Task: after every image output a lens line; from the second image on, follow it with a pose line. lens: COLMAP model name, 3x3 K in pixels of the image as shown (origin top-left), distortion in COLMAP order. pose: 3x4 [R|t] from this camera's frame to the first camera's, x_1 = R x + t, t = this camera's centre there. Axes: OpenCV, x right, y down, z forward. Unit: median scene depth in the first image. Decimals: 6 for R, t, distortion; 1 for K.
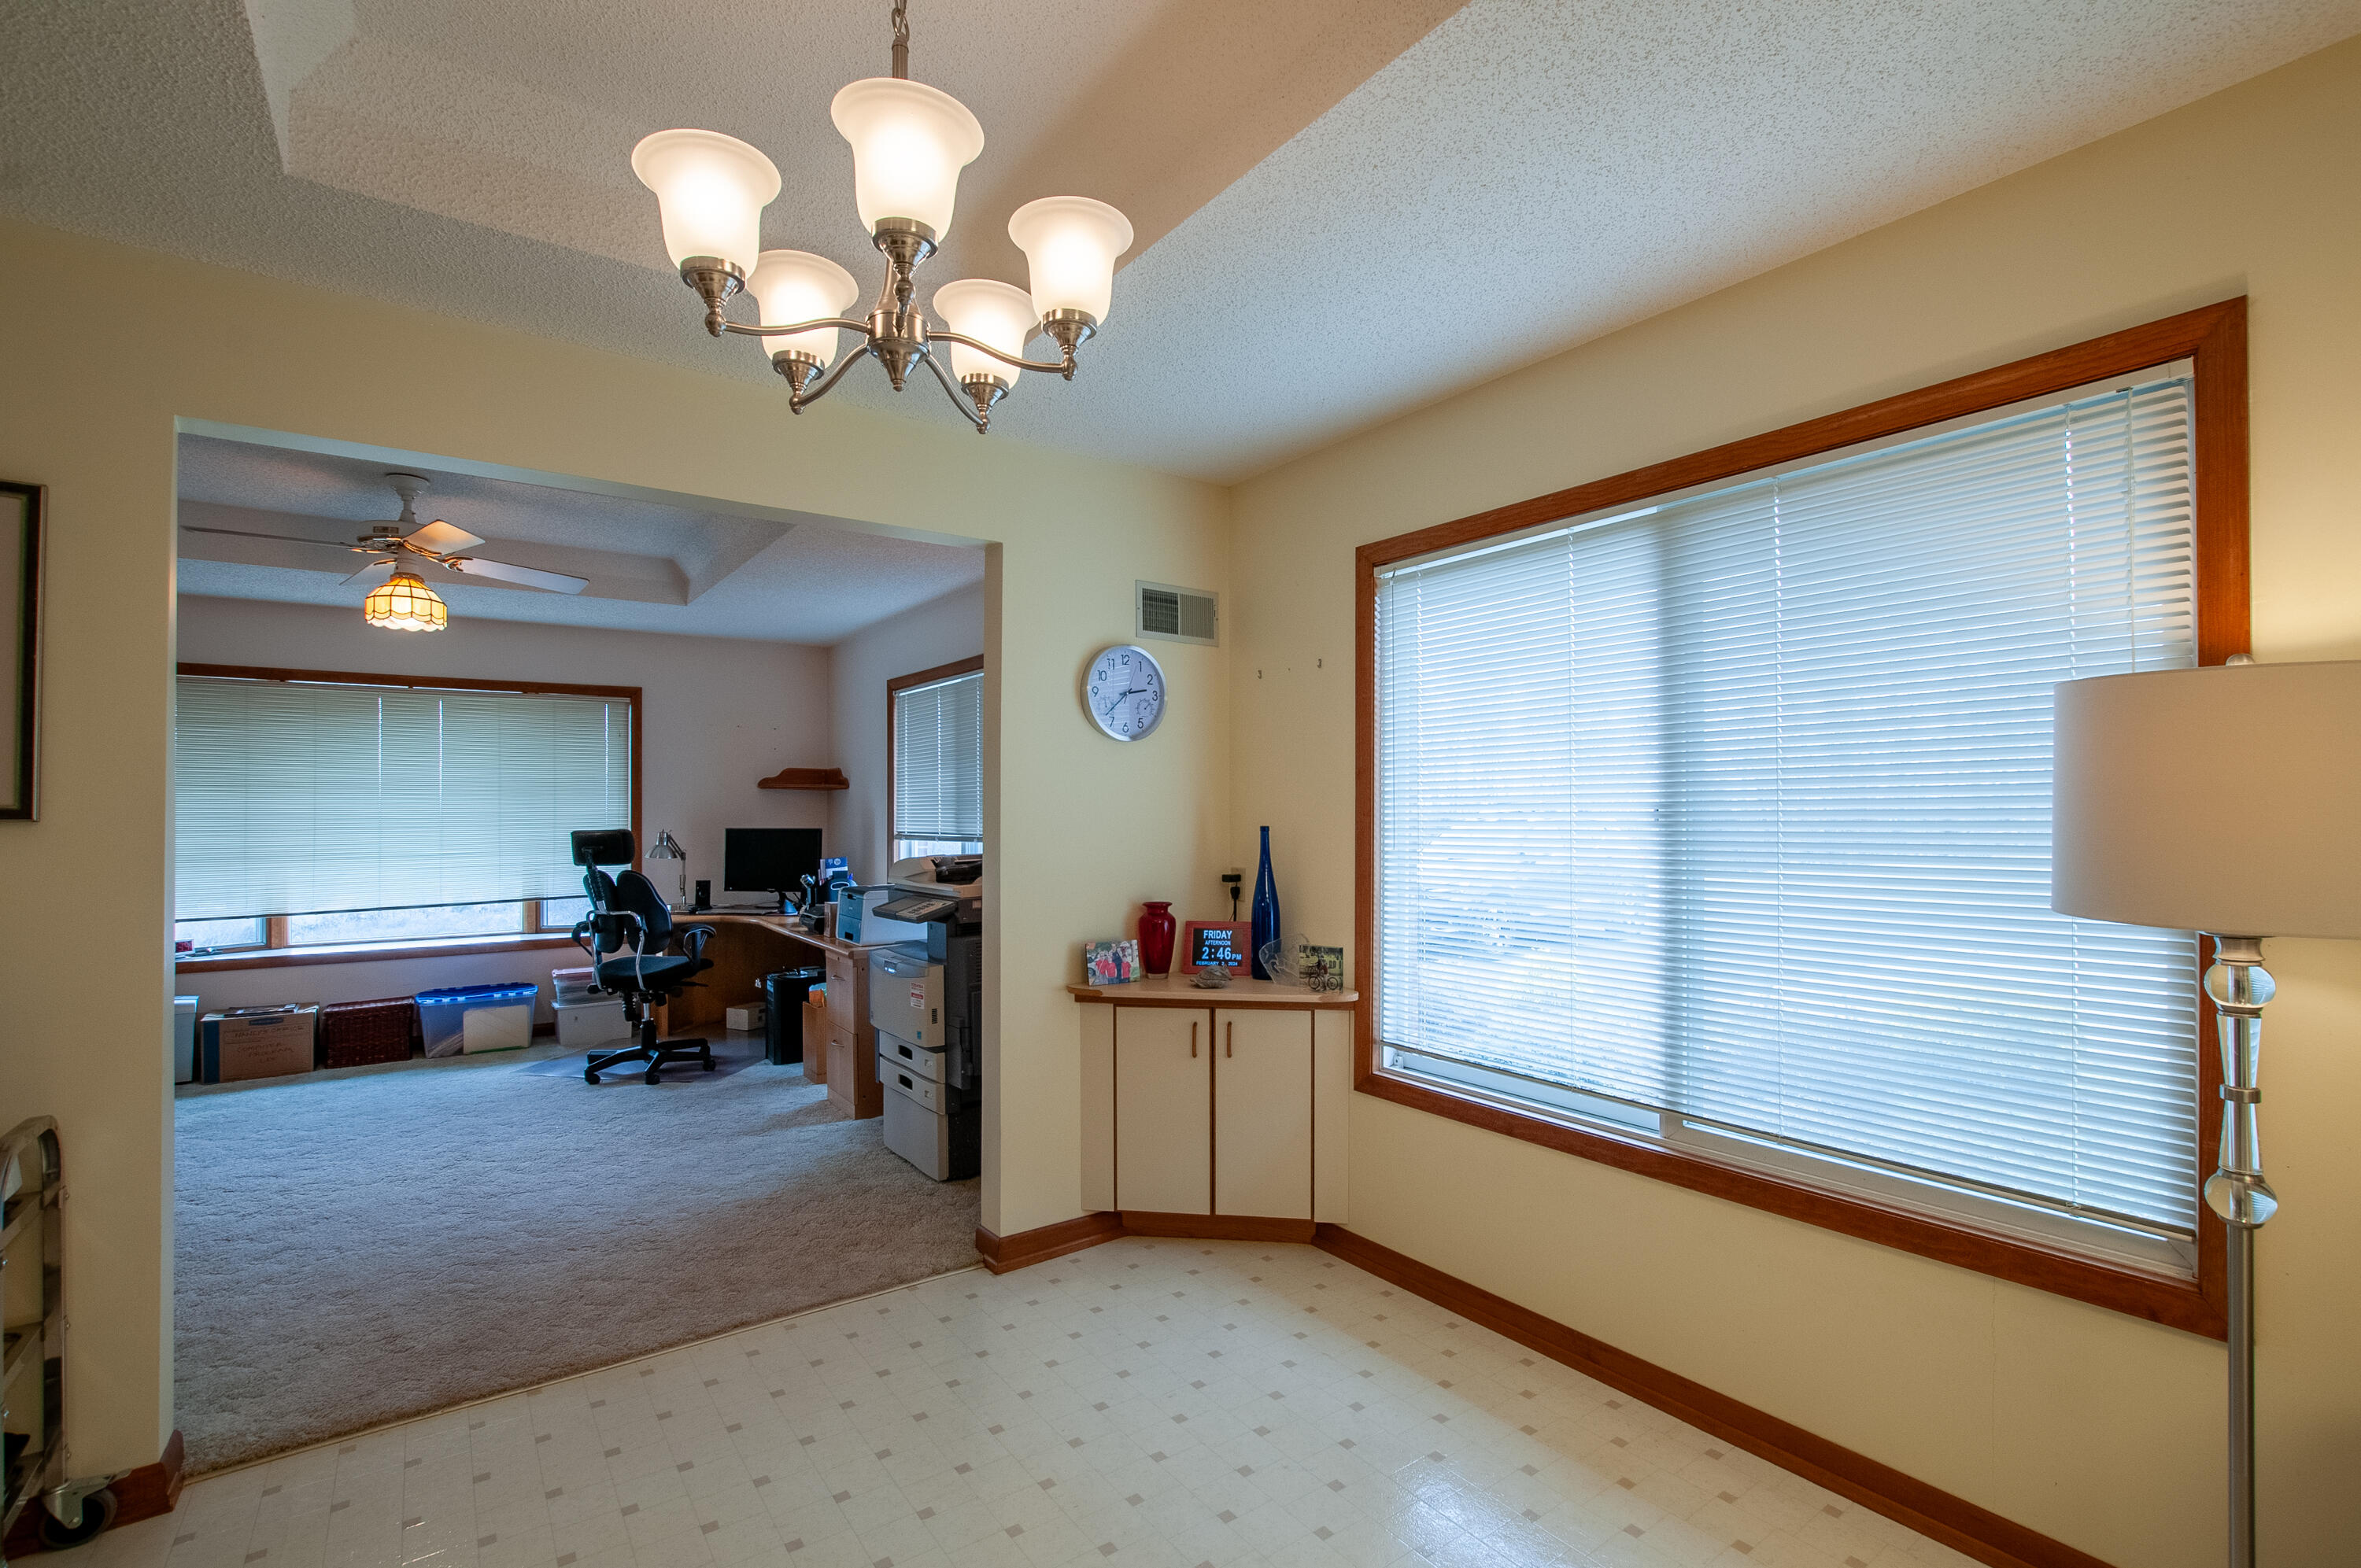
lens RADIAL K [[1054.1, 0, 1185.1], [0, 1054.1, 803.3], [0, 0, 1]] dist [-0.016524, 0.000735]
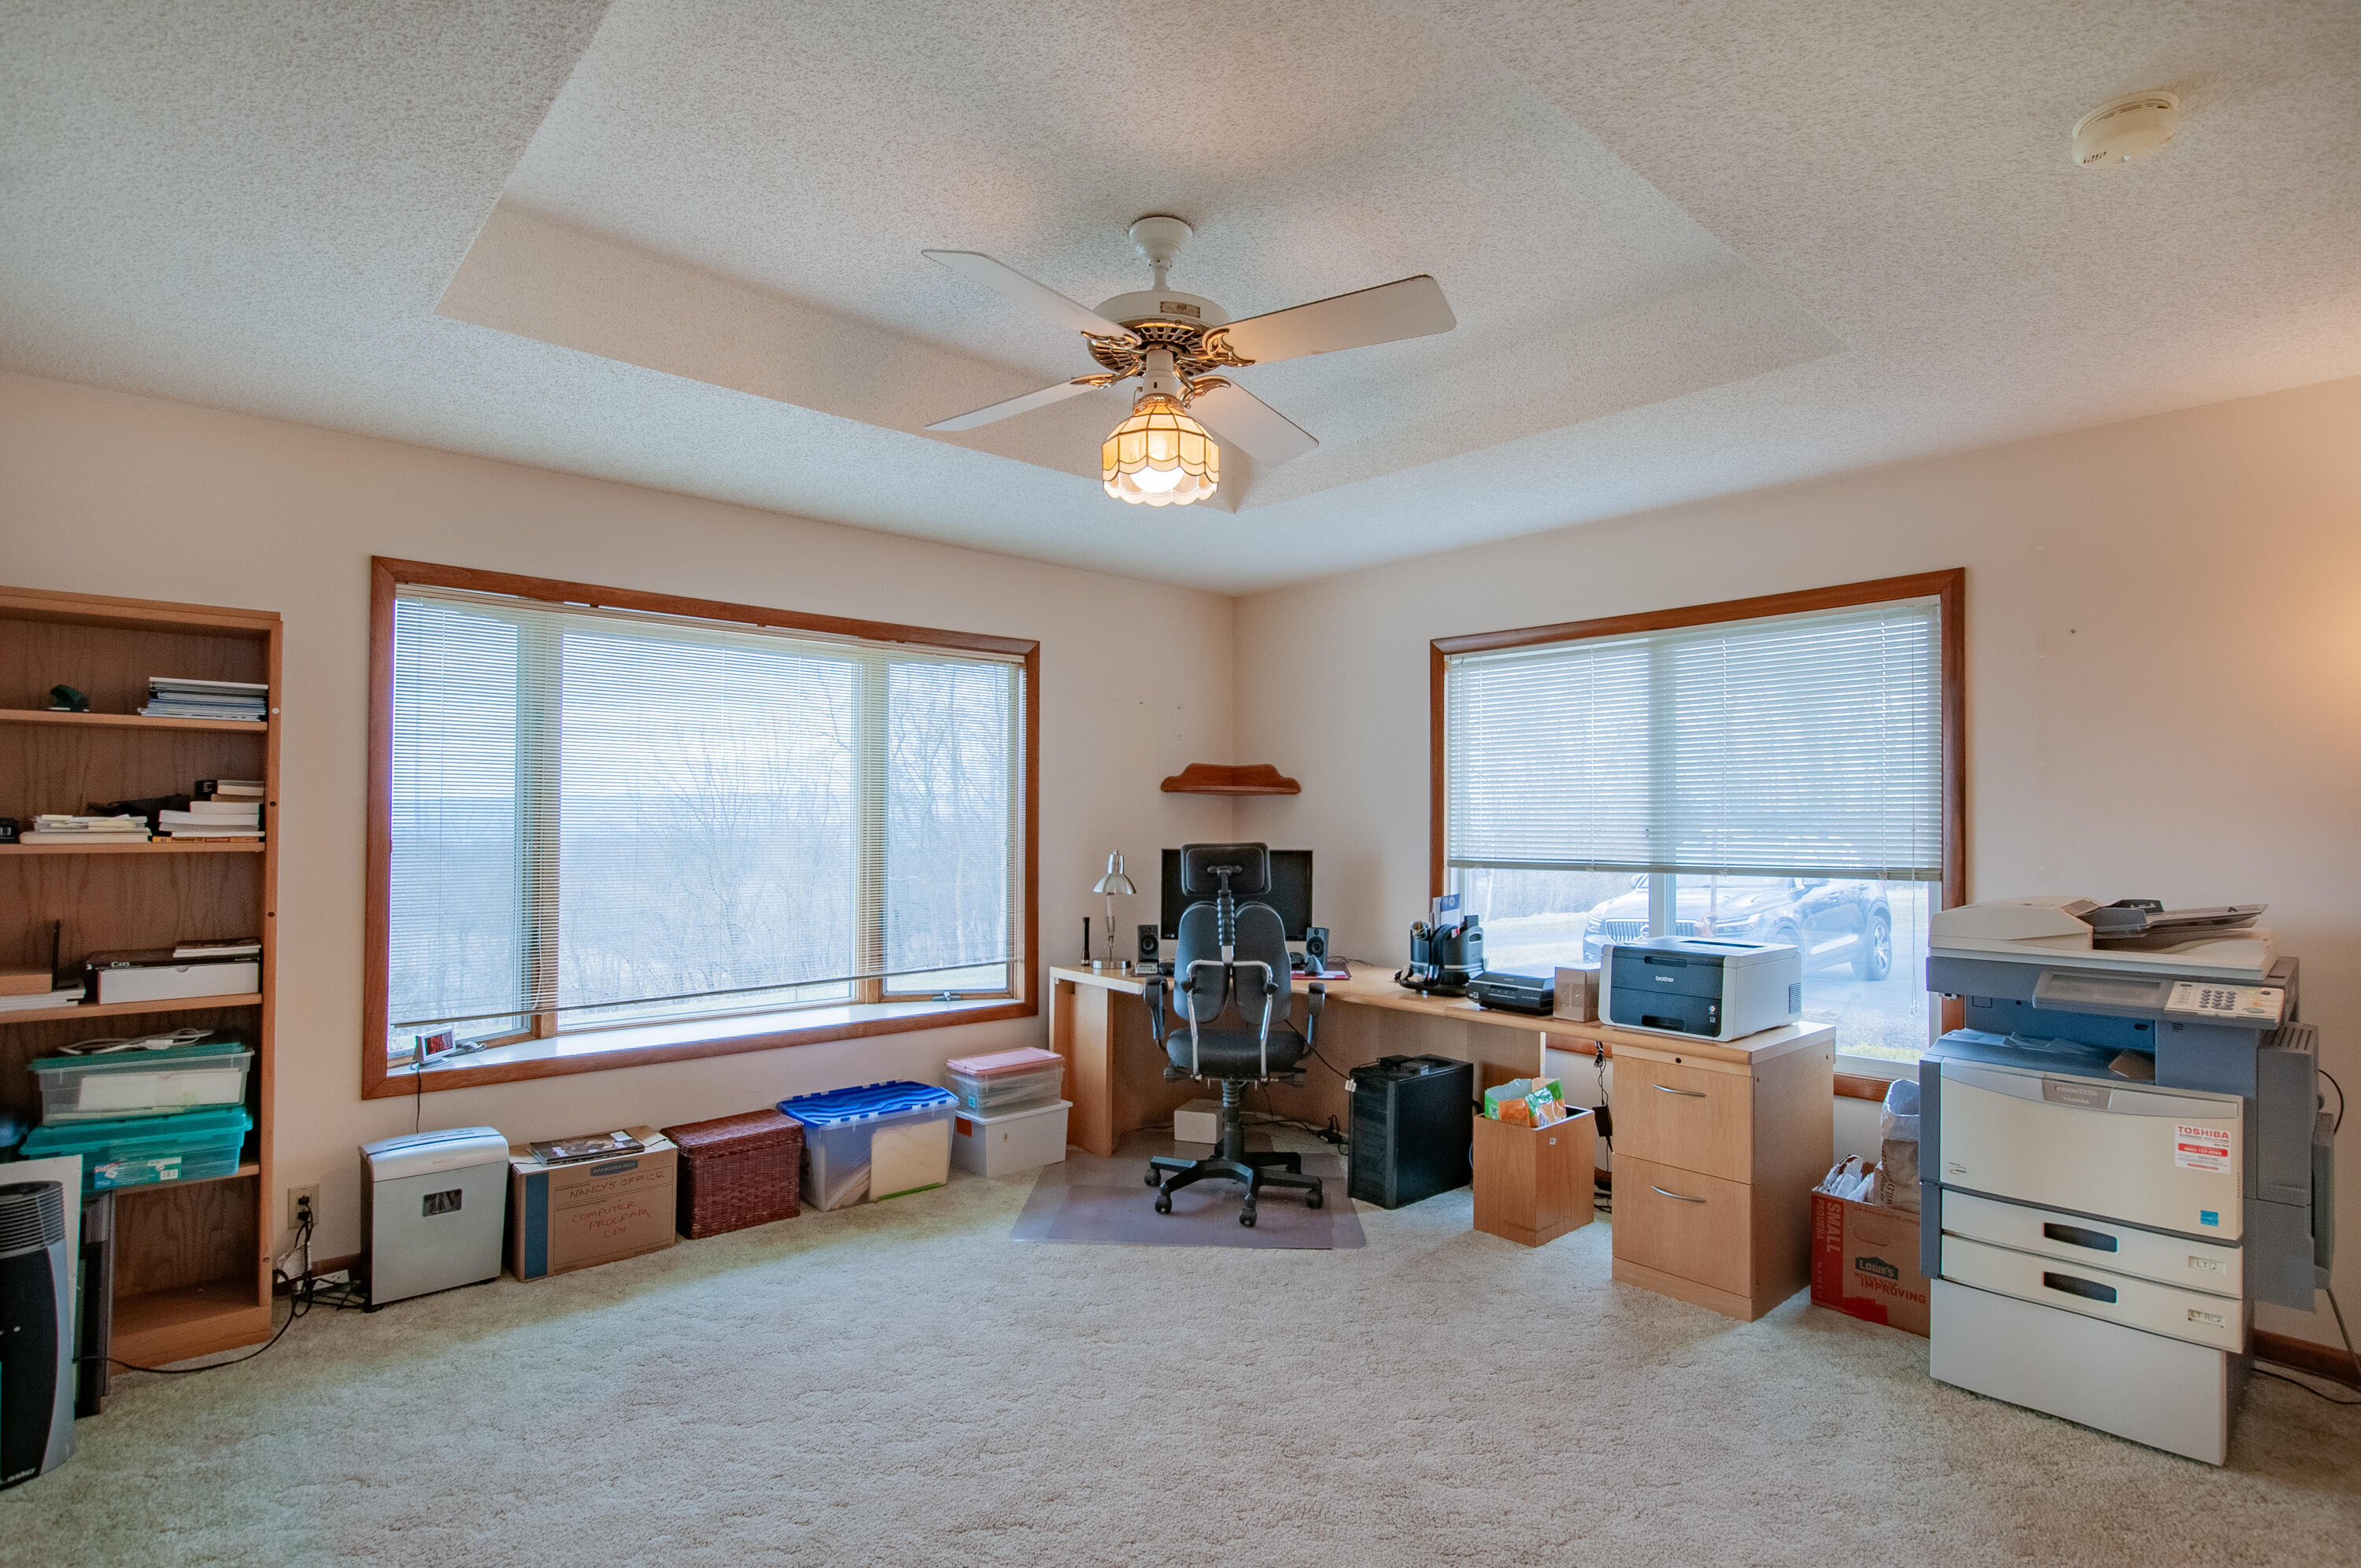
lens RADIAL K [[1148.6, 0, 1187.4], [0, 1148.6, 805.1], [0, 0, 1]] dist [-0.009550, 0.000178]
pose [[0.994465, 0.012313, 0.104348, -0.622515], [-0.011249, 0.999879, -0.010776, 0.004077], [-0.104468, 0.009543, 0.994482, 0.305687]]
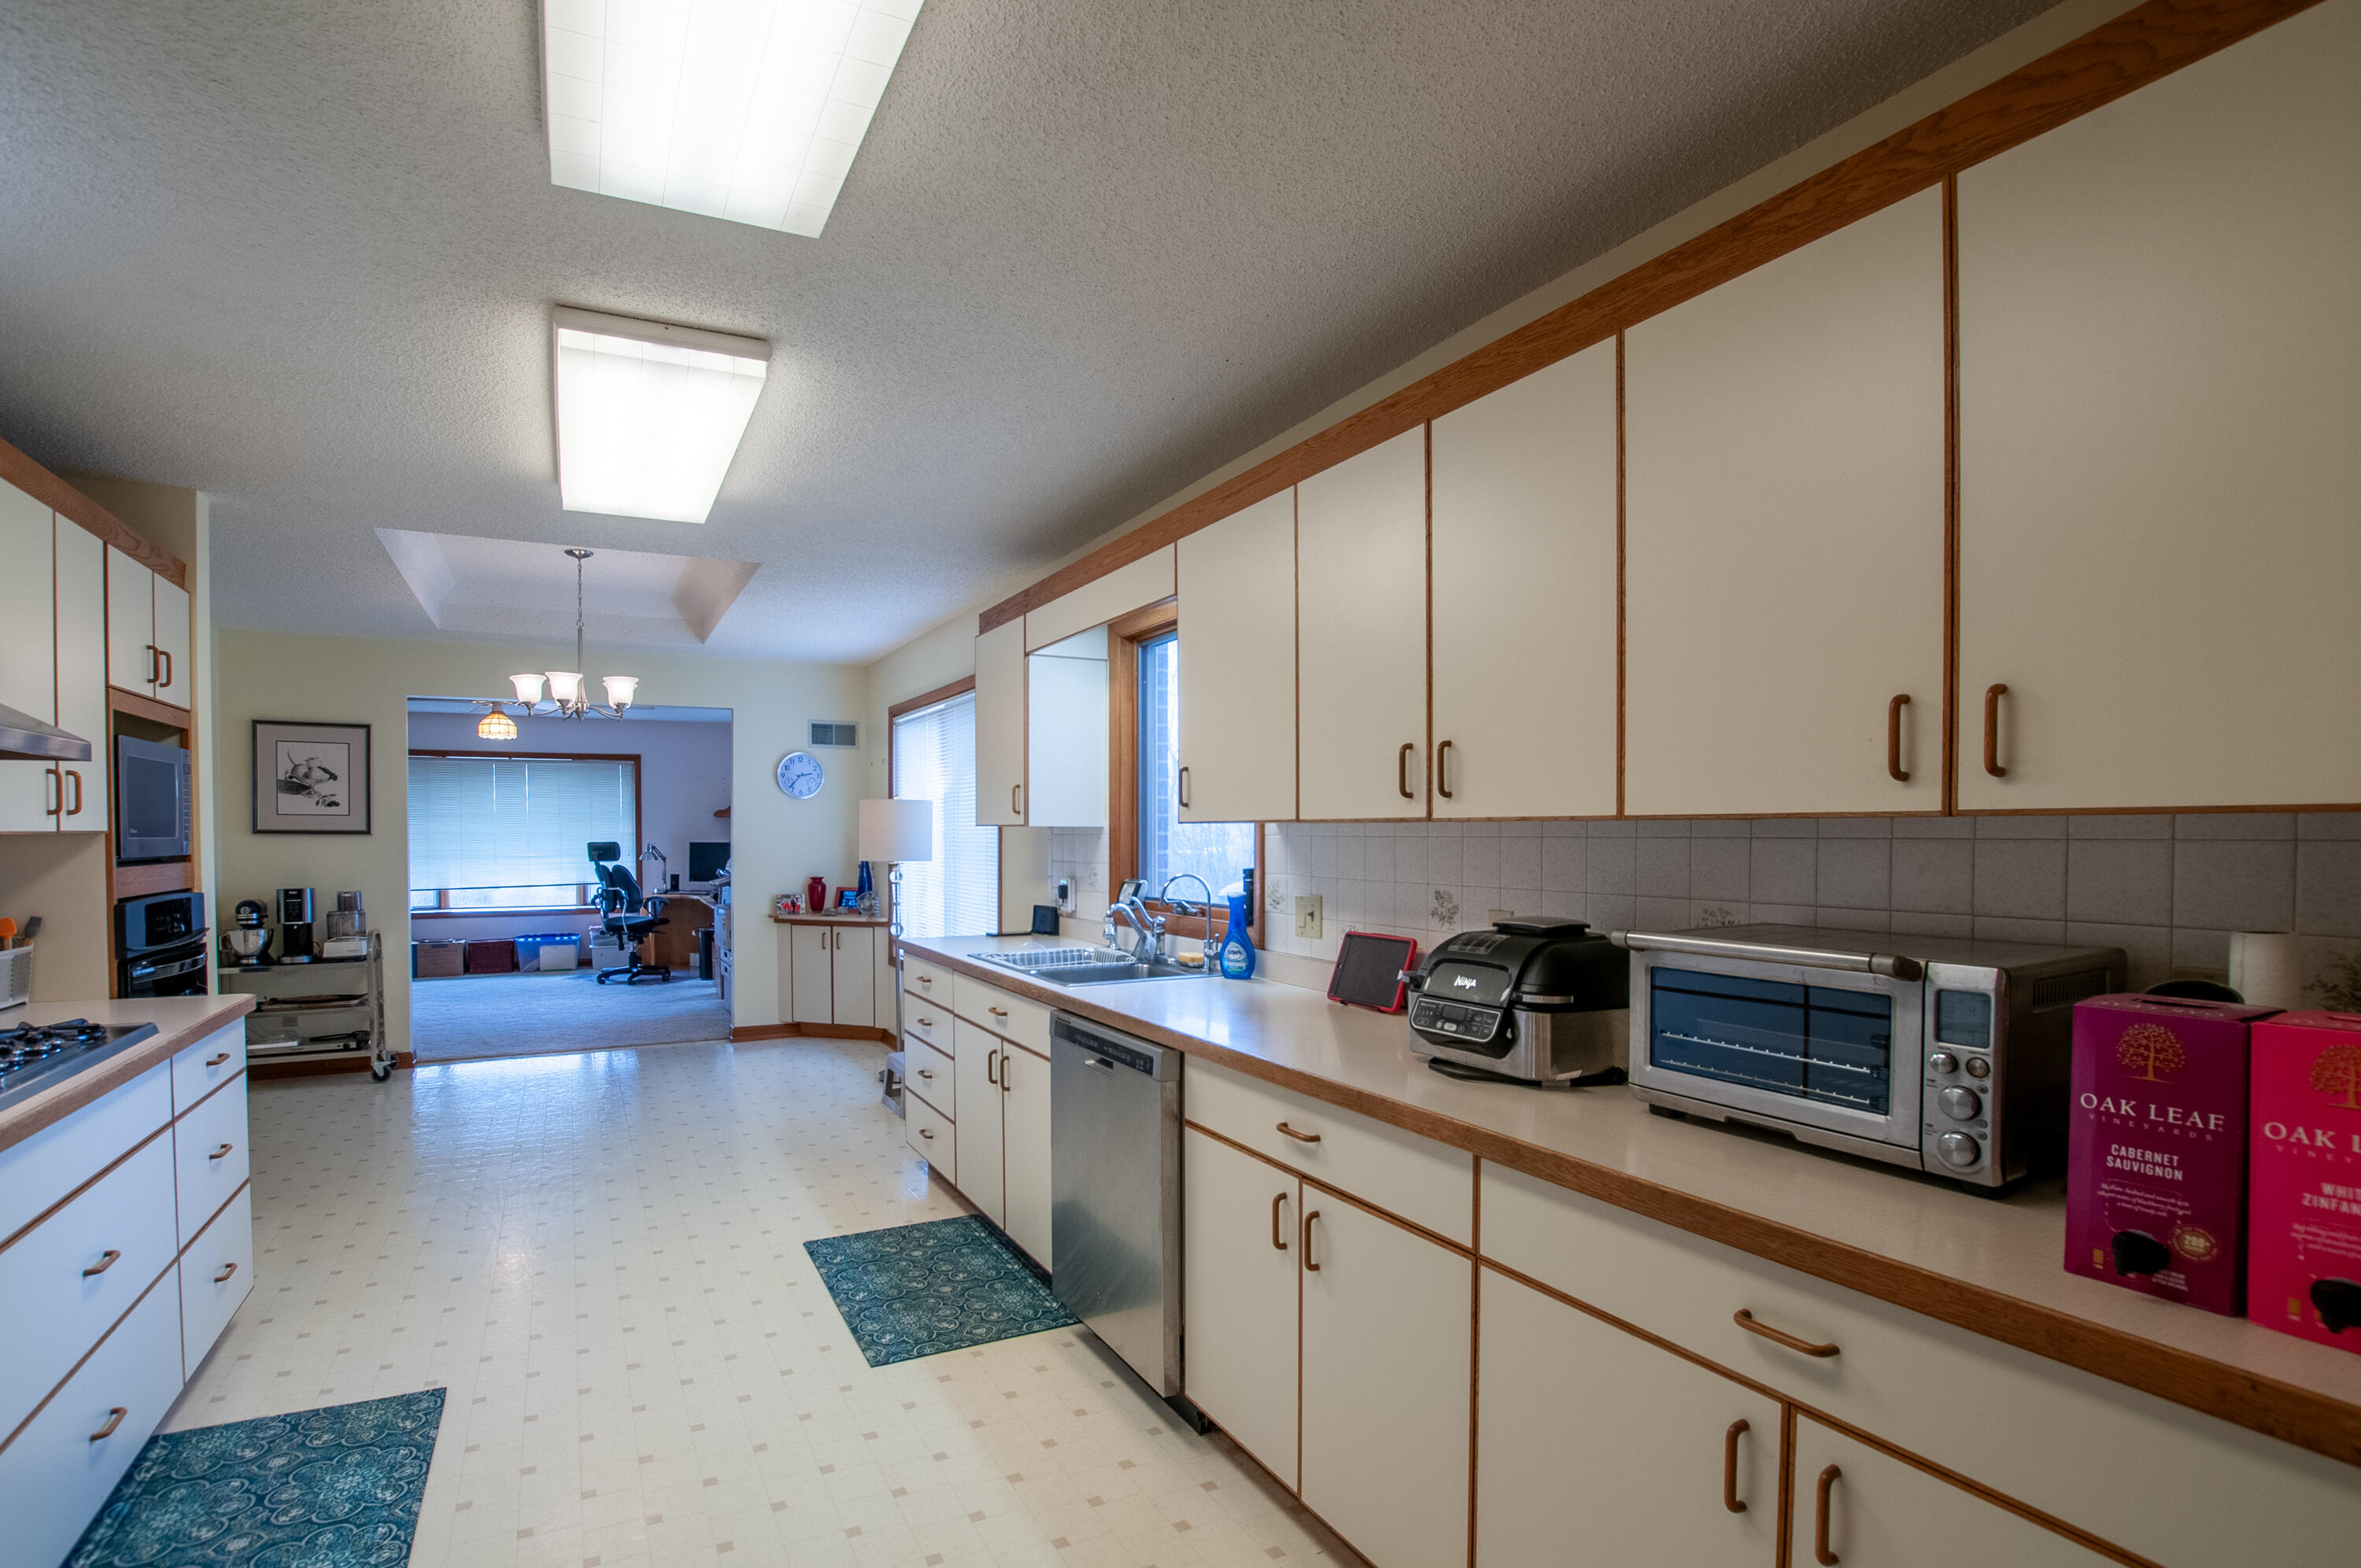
lens RADIAL K [[1087.6, 0, 1055.4], [0, 1087.6, 870.1], [0, 0, 1]] dist [0.000659, 0.000089]
pose [[0.979006, 0.010761, -0.203549, 0.558239], [-0.002170, 0.999099, 0.042381, -0.006664], [0.203821, -0.041050, 0.978147, -0.637284]]
